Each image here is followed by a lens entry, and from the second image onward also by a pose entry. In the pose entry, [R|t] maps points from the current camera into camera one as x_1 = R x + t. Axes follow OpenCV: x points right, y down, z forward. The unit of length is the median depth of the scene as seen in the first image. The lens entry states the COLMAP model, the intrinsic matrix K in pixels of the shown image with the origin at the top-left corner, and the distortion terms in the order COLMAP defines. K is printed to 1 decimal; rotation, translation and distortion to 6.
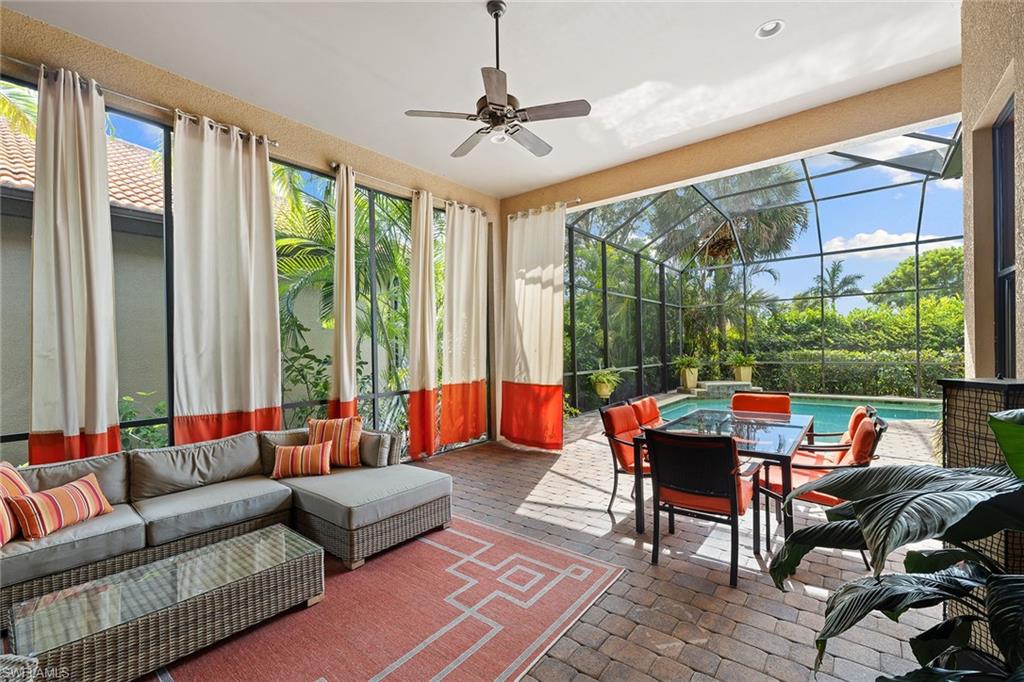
lens RADIAL K [[430.4, 0, 521.1], [0, 430.4, 350.0], [0, 0, 1]] dist [0.001605, 0.000869]
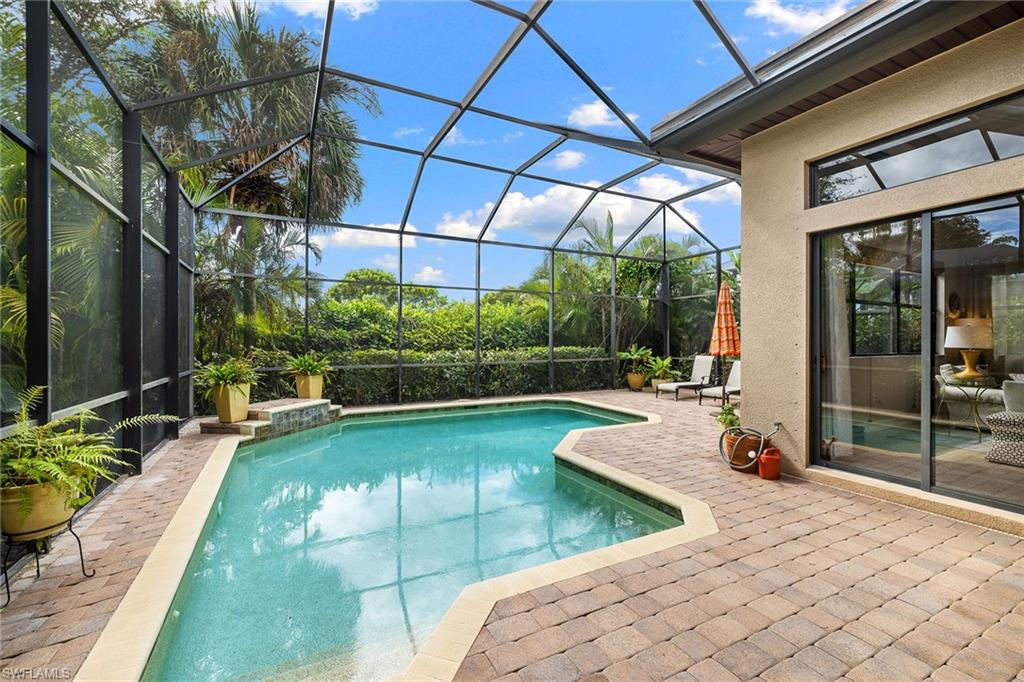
lens RADIAL K [[430.4, 0, 504.6], [0, 430.4, 338.3], [0, 0, 1]] dist [0.001605, 0.000869]
pose [[0.431103, 0.023554, 0.901995, 0.055035], [-0.003488, 0.999695, -0.024438, -0.002284], [-0.902296, 0.007389, 0.431054, 0.467590]]
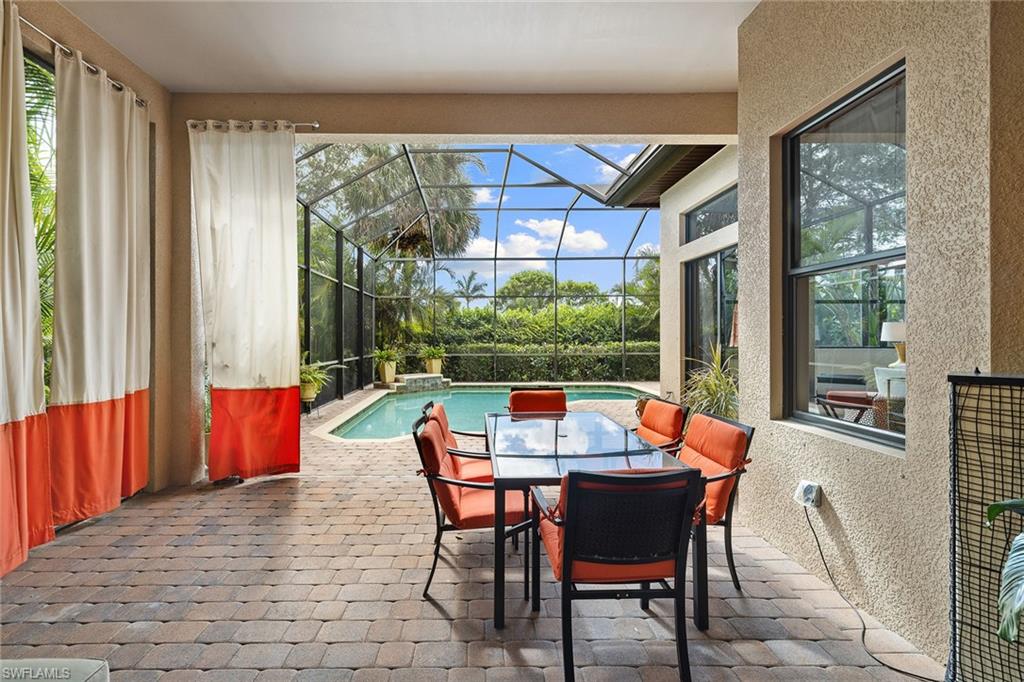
lens RADIAL K [[430.4, 0, 468.0], [0, 430.4, 334.0], [0, 0, 1]] dist [0.001605, 0.000869]
pose [[0.796156, 0.020647, 0.604739, -0.040484], [-0.008217, 0.999694, -0.023314, 0.002531], [-0.605036, 0.013592, 0.796082, 0.140108]]
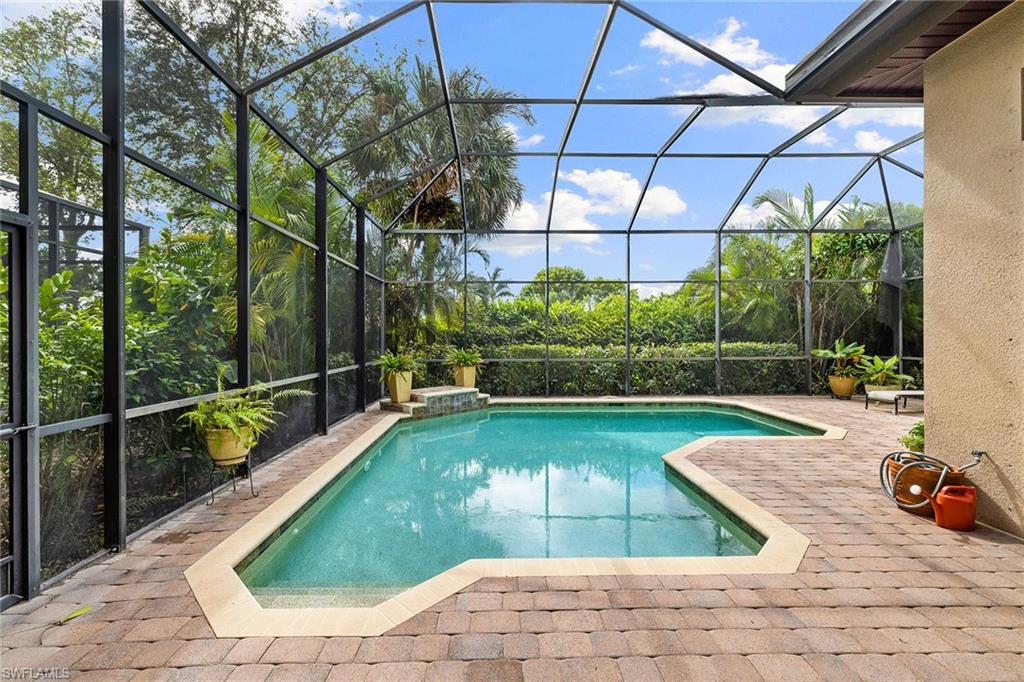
lens RADIAL K [[430.4, 0, 498.5], [0, 430.4, 335.0], [0, 0, 1]] dist [0.001605, 0.000869]
pose [[0.785110, 0.018458, 0.619082, 0.102095], [-0.008592, 0.999784, -0.018912, -0.002369], [-0.619297, 0.009529, 0.785099, 0.391335]]
